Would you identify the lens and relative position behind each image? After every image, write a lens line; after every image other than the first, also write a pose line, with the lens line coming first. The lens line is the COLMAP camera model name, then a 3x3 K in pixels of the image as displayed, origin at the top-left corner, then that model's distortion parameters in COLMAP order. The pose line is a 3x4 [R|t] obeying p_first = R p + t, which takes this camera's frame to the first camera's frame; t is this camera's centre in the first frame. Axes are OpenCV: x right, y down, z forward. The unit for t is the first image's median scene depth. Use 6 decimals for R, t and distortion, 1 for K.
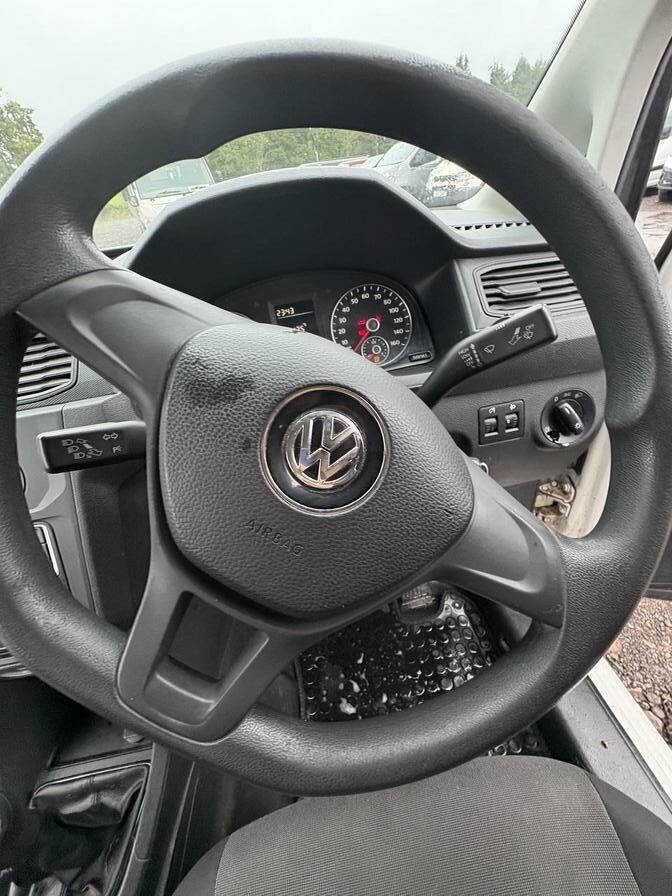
lens RADIAL K [[358.1, 0, 333.5], [0, 358.1, 446.4], [0, 0, 1]] dist [0.000960, -0.000588]
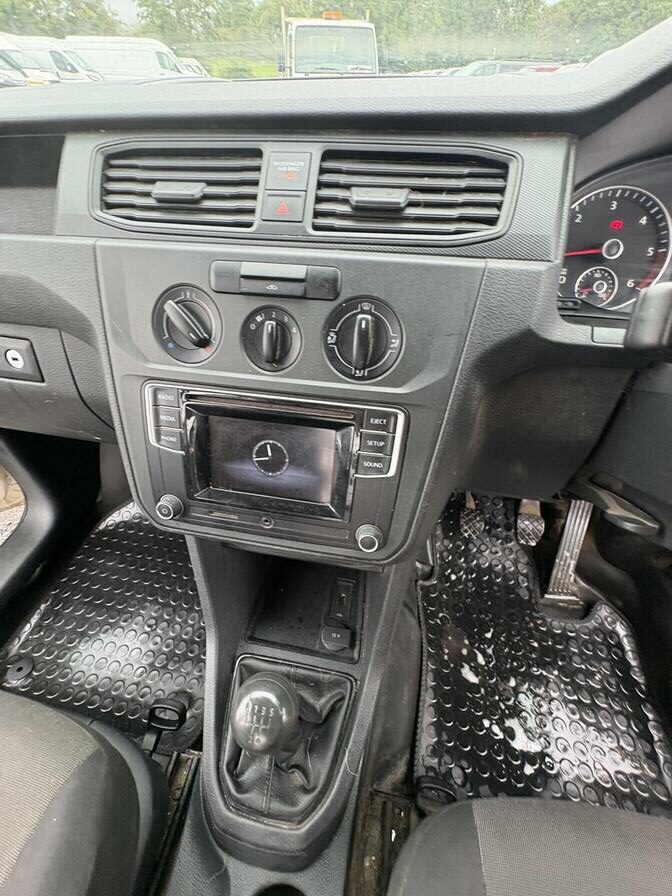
lens RADIAL K [[358.1, 0, 333.5], [0, 358.1, 446.4], [0, 0, 1]] dist [0.000960, -0.000588]
pose [[0.941707, 0.309580, -0.131711, -0.350320], [-0.283980, 0.941358, 0.182211, 0.080632], [0.180396, -0.134186, 0.974398, 0.081251]]
